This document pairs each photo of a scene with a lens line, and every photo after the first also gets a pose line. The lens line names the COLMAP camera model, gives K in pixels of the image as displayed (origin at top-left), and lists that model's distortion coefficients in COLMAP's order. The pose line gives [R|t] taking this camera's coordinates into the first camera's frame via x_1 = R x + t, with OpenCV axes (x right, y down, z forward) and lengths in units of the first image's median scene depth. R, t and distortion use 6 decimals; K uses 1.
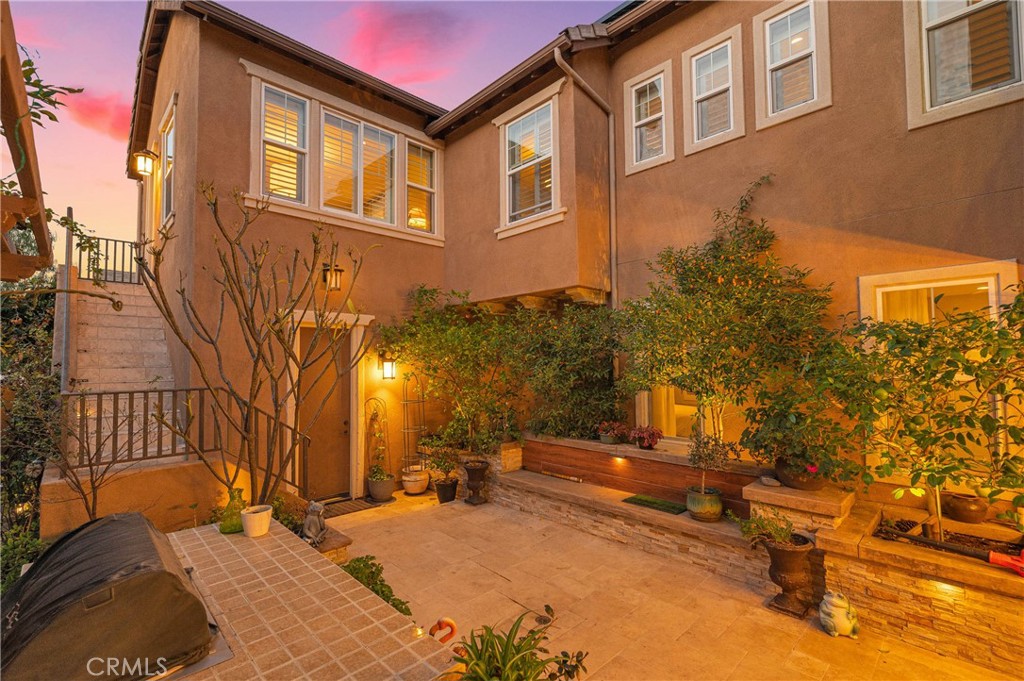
lens RADIAL K [[455.7, 0, 515.9], [0, 455.7, 342.3], [0, 0, 1]] dist [0.000798, -0.000541]
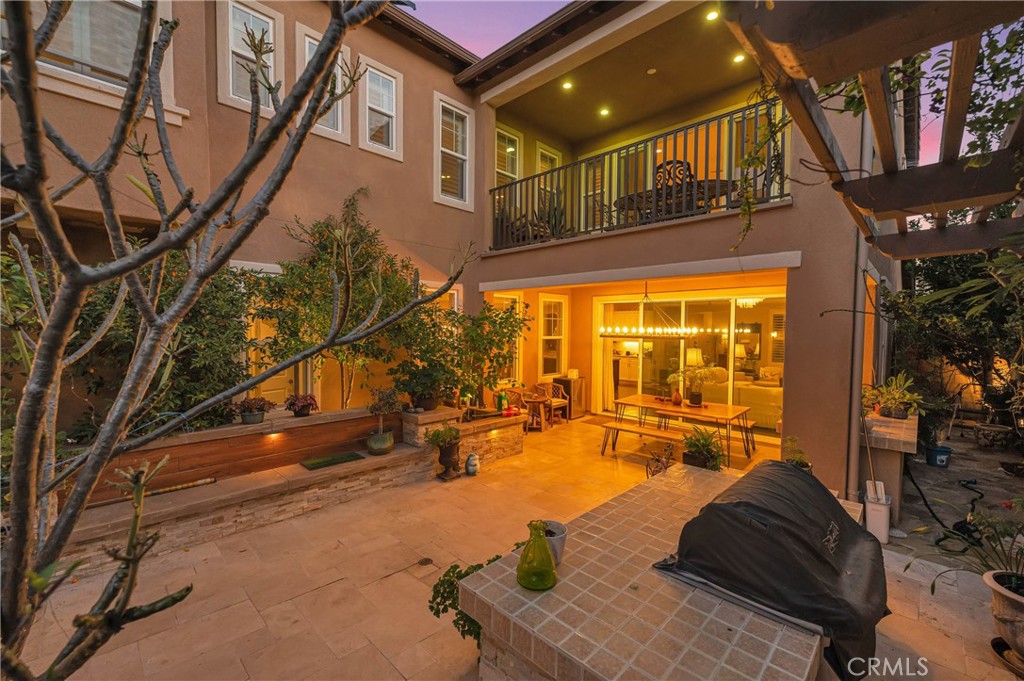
lens RADIAL K [[421.1, 0, 512.8], [0, 421.1, 343.0], [0, 0, 1]] dist [-0.001457, -0.000048]
pose [[-0.026930, -0.024287, 0.999342, -0.540990], [-0.053576, 0.998303, 0.022818, 0.021708], [-0.998201, -0.052926, -0.028185, 0.472757]]
